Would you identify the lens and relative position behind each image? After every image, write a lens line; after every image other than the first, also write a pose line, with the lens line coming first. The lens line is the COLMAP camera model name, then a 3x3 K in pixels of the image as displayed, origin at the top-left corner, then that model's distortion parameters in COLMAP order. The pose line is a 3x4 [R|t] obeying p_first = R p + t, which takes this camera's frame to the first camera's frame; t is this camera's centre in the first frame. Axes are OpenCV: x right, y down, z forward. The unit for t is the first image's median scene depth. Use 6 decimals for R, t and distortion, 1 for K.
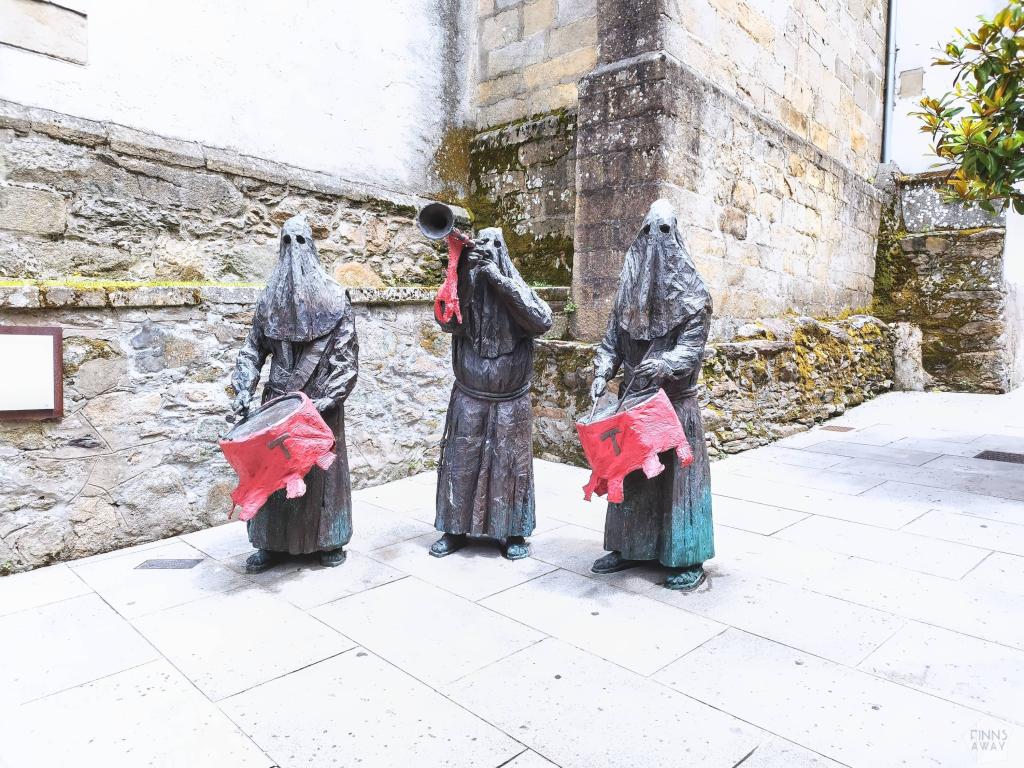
lens RADIAL K [[721.4, 0, 513.5], [0, 721.4, 383.2], [0, 0, 1]] dist [-0.001469, -0.001101]
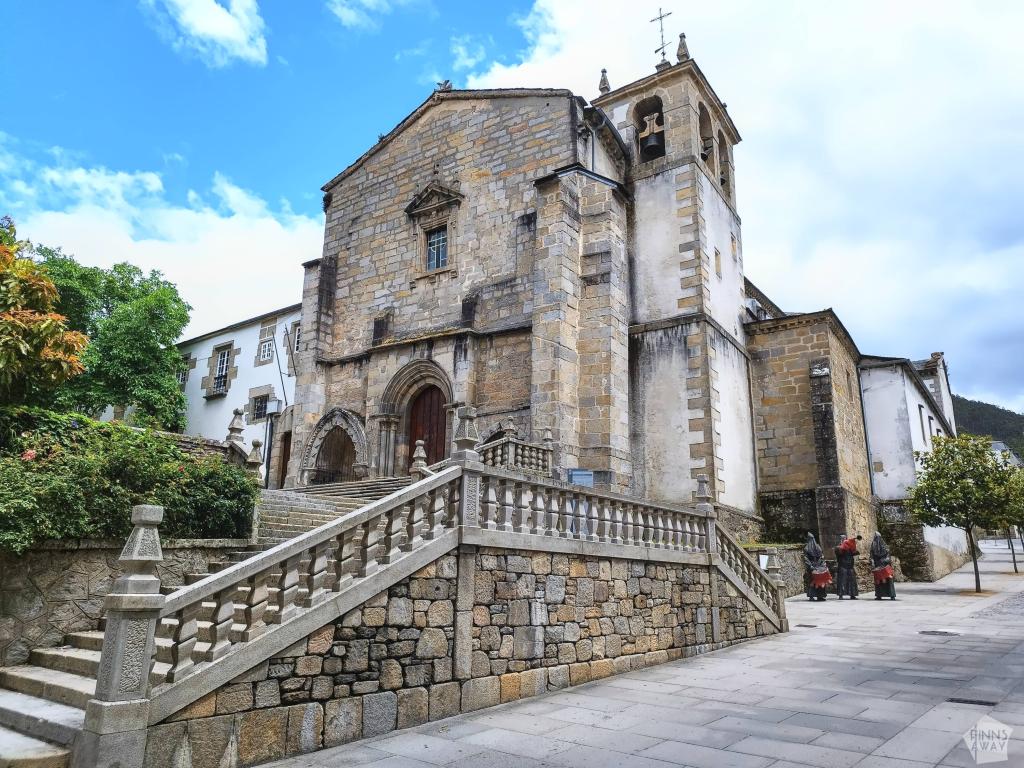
lens RADIAL K [[721.4, 0, 510.7], [0, 721.4, 385.6], [0, 0, 1]] dist [-0.001469, -0.001101]
pose [[0.993533, 0.031885, 0.108973, -1.331435], [0.004667, 0.947480, -0.319781, 0.186070], [-0.113446, 0.318222, 0.941204, -1.765945]]
